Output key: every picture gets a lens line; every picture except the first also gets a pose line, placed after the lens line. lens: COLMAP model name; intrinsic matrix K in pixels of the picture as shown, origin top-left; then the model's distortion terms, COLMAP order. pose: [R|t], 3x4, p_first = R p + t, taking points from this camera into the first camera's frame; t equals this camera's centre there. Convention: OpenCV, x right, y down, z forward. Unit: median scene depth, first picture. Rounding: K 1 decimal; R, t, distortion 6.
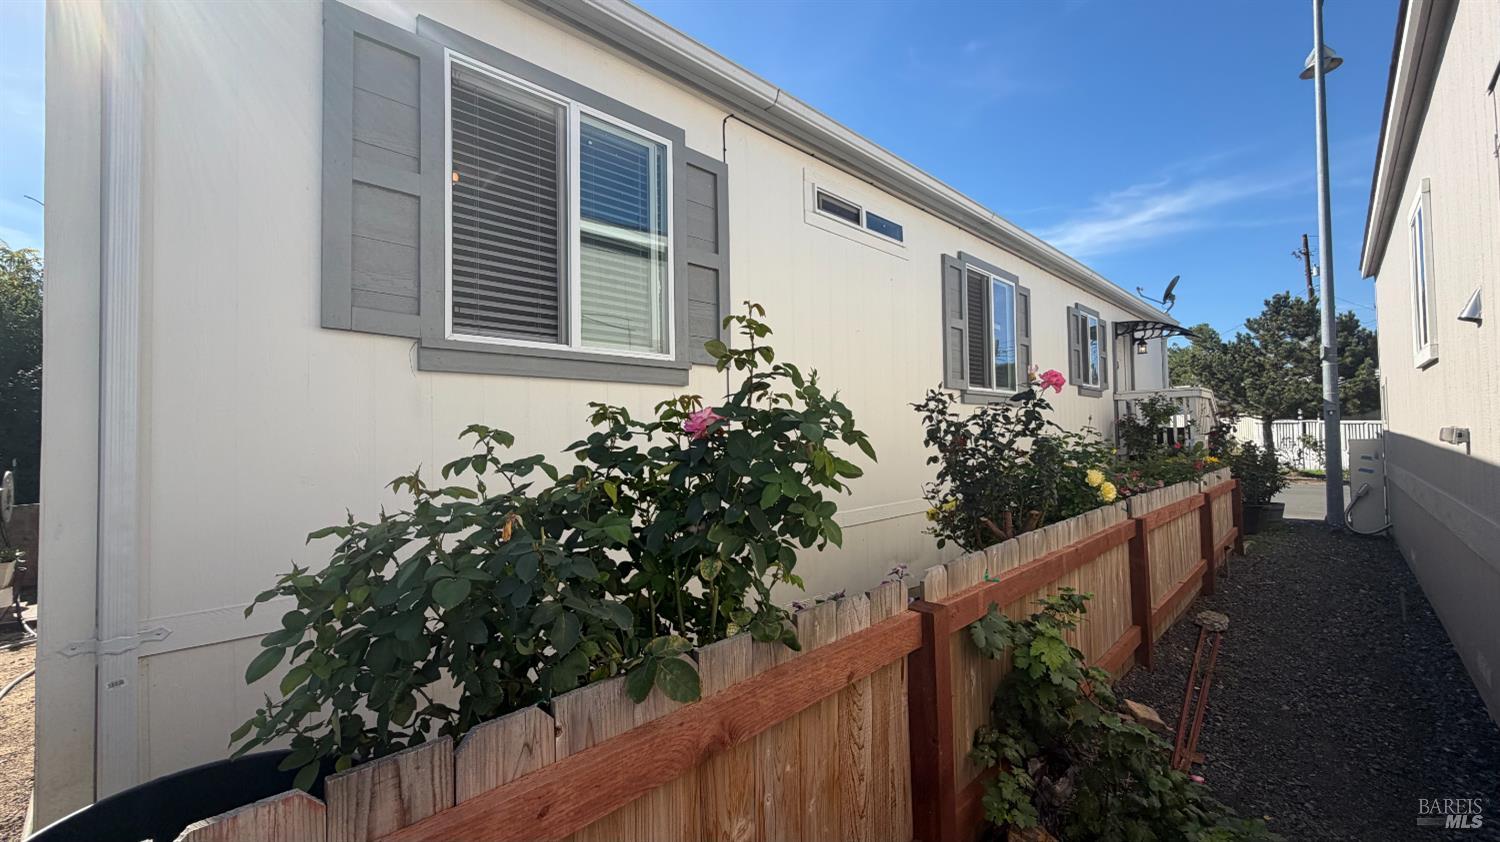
lens RADIAL K [[583.9, 0, 717.4], [0, 583.9, 426.0], [0, 0, 1]] dist [-0.020335, 0.000019]
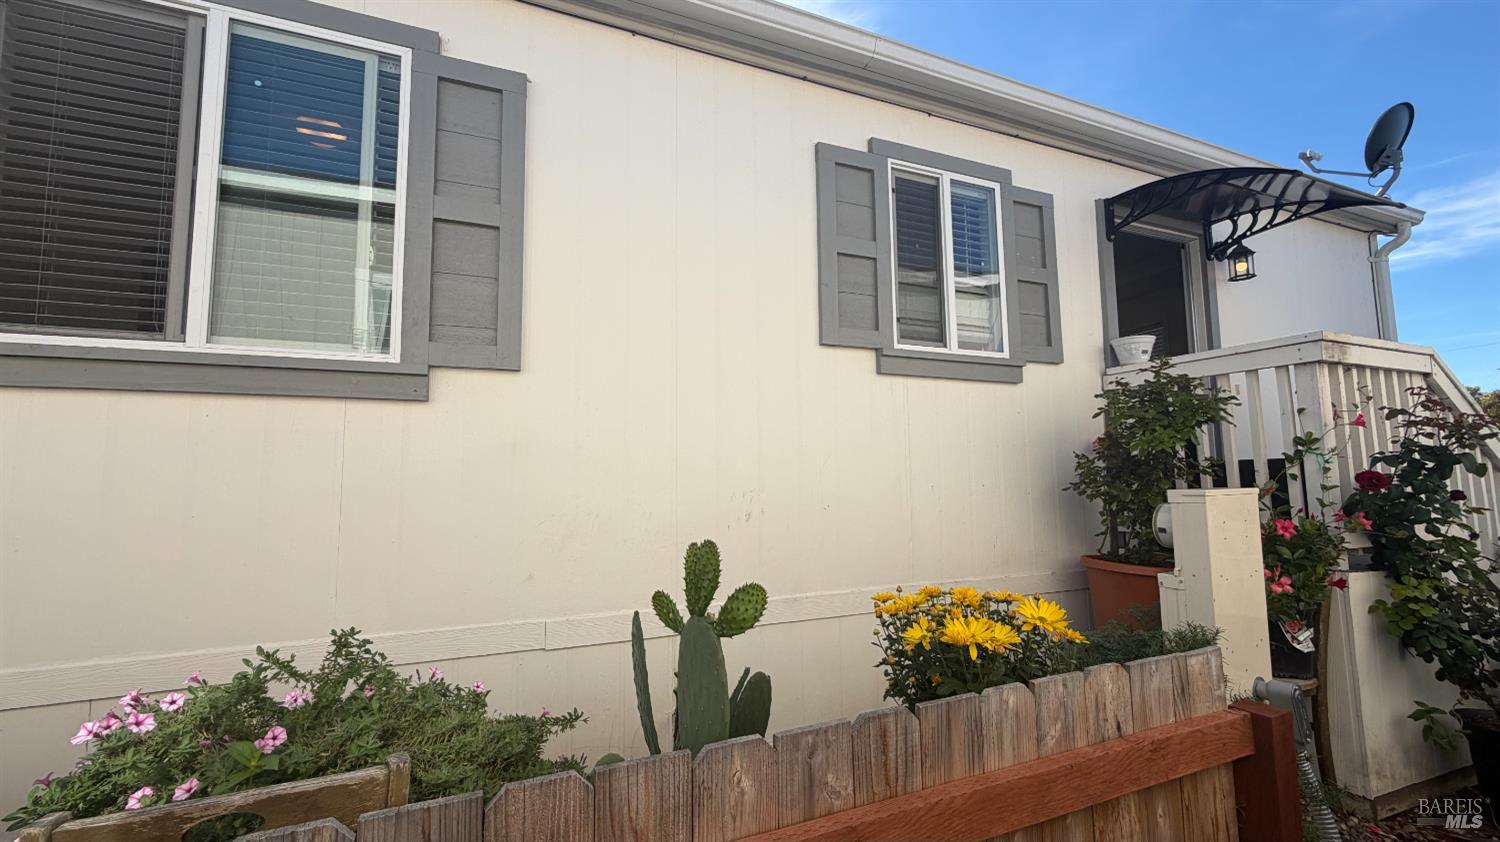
lens RADIAL K [[590.5, 0, 747.7], [0, 590.5, 422.9], [0, 0, 1]] dist [0.000159, -0.000064]
pose [[0.943269, -0.022374, -0.331275, 0.537048], [0.002804, 0.998228, -0.059436, 0.000747], [0.332018, 0.055135, 0.941660, 0.490892]]
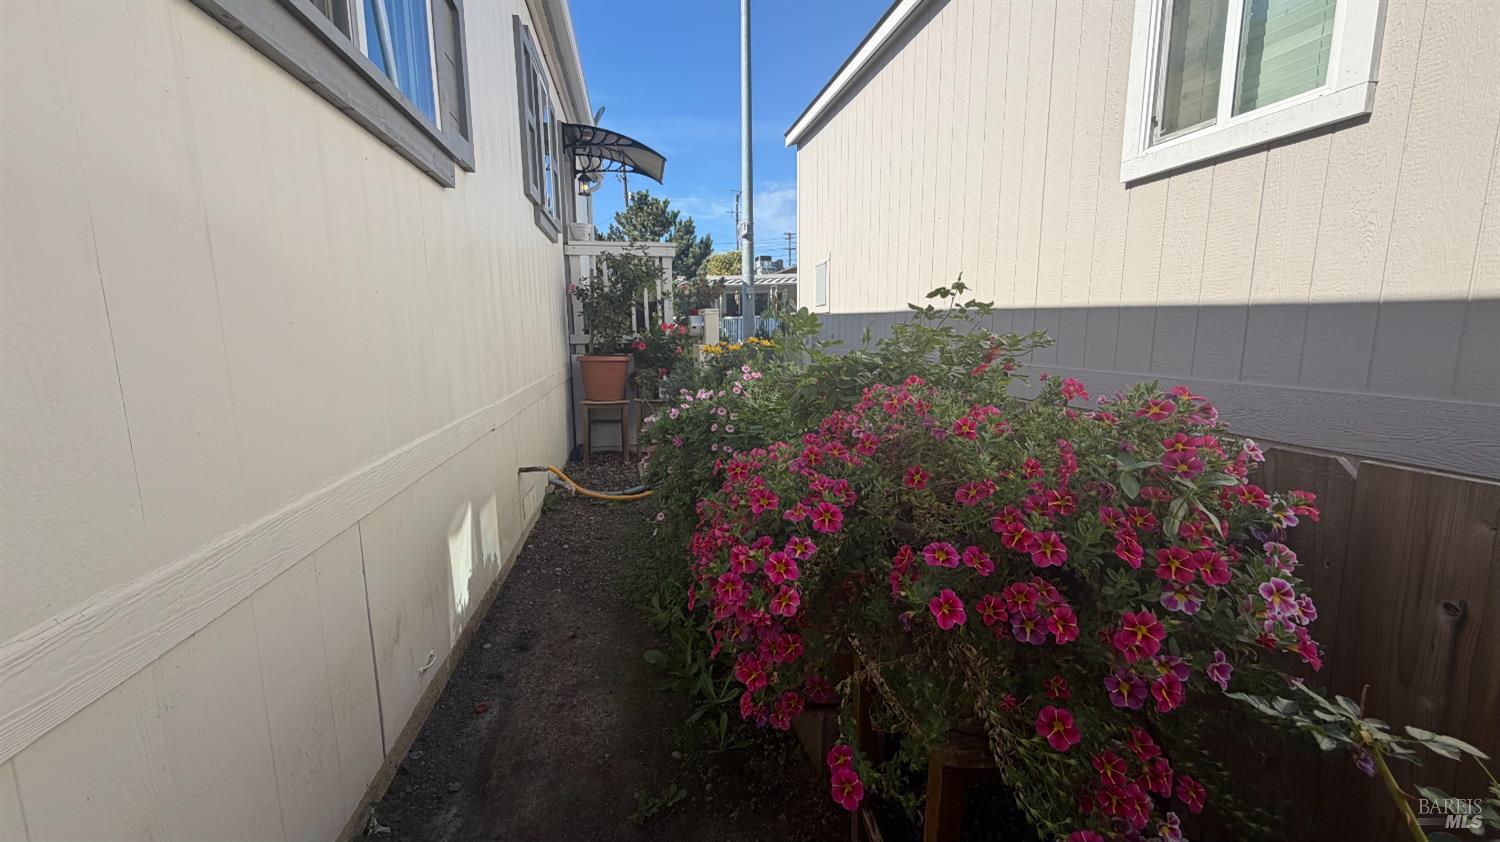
lens RADIAL K [[590.5, 0, 747.7], [0, 590.5, 422.9], [0, 0, 1]] dist [0.000159, -0.000064]
pose [[0.514871, -0.123397, 0.848340, 0.205425], [-0.021260, 0.987444, 0.156533, 0.028011], [-0.857004, -0.098630, 0.505783, 0.448713]]
